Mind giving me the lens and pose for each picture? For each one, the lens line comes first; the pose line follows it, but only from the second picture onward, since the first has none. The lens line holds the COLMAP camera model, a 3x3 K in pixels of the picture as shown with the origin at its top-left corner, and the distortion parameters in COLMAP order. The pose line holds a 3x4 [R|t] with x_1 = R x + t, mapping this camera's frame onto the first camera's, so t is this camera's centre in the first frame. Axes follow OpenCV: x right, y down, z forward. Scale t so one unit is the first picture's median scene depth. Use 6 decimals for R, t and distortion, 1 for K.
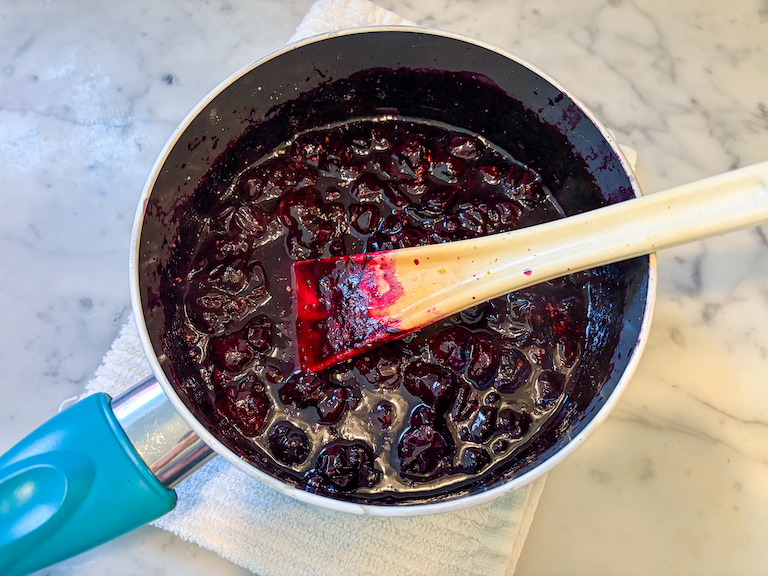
lens RADIAL K [[593.2, 0, 386.4], [0, 593.2, 287.7], [0, 0, 1]] dist [-0.078020, 0.116095]
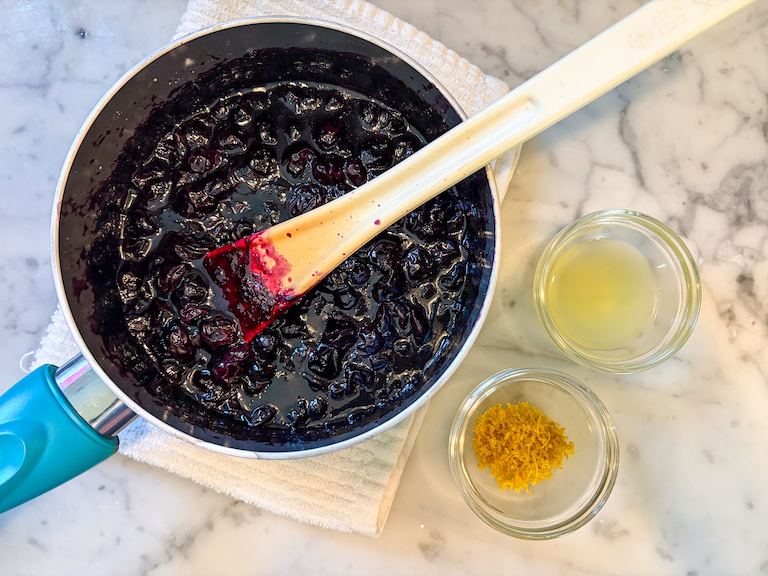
lens RADIAL K [[579.9, 0, 381.0], [0, 579.9, 292.0], [0, 0, 1]] dist [-0.000606, -0.032760]
pose [[0.999413, -0.029734, 0.017028, 0.163856], [0.024823, 0.970853, 0.238386, -0.199965], [-0.023619, -0.237824, 0.971021, -0.126203]]
